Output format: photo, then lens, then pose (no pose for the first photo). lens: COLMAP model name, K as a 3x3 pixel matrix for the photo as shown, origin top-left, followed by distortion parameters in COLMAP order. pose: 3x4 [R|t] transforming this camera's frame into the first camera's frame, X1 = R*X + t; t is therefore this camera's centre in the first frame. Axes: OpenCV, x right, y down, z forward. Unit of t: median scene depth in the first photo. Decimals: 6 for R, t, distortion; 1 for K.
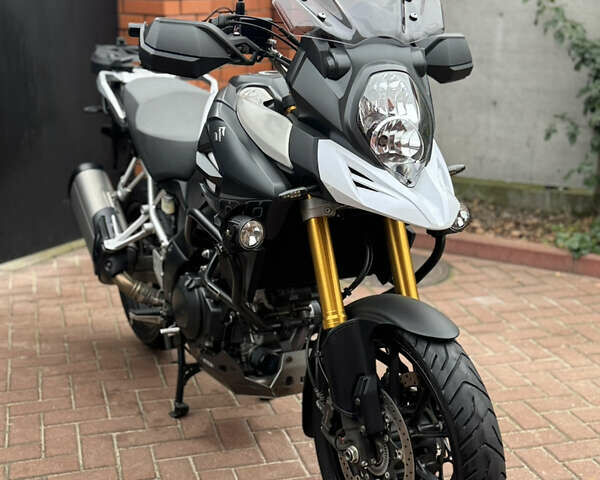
lens RADIAL K [[955.0, 0, 298.4], [0, 955.0, 240.2], [0, 0, 1]] dist [0.070232, 0.000000]
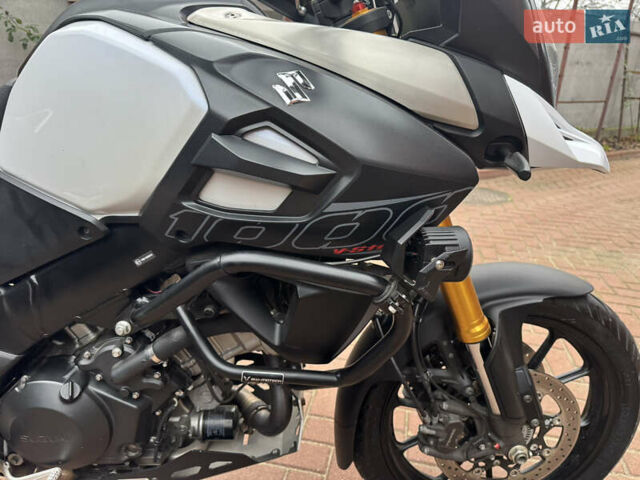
lens RADIAL K [[460.0, 0, 318.4], [0, 460.0, 239.4], [0, 0, 1]] dist [0.013204, -0.012342]
pose [[0.463597, -0.300606, 0.833495, -0.226635], [0.205191, 0.951542, 0.229052, -0.066767], [-0.861960, 0.064837, 0.502814, 0.659794]]
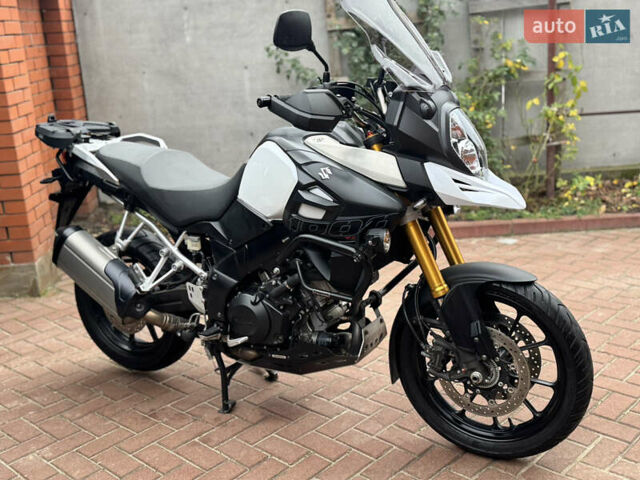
lens RADIAL K [[761.4, 0, 319.3], [0, 761.4, 252.1], [0, 0, 1]] dist [0.110797, 0.000000]
pose [[0.850990, -0.201722, 0.484896, -0.468039], [0.197490, 0.978439, 0.060447, -0.053107], [-0.486635, 0.044322, 0.872481, 0.077356]]
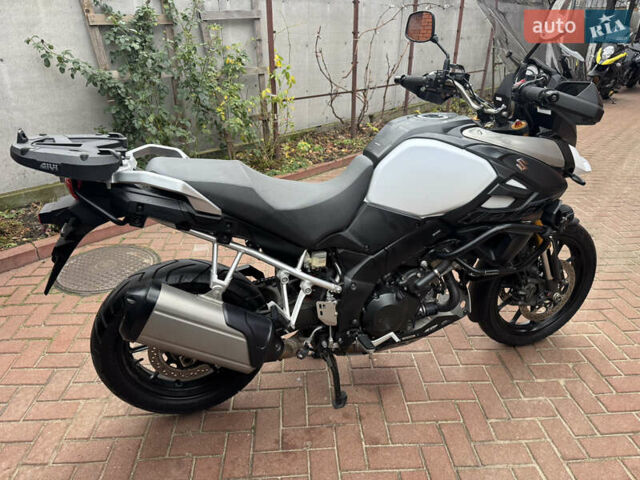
lens RADIAL K [[460.0, 0, 315.5], [0, 460.0, 239.6], [0, 0, 1]] dist [0.013204, -0.012342]
pose [[0.204749, -0.421827, 0.883255, -0.594939], [0.251658, 0.894724, 0.368968, -0.253829], [-0.945910, 0.146732, 0.289350, 0.833238]]
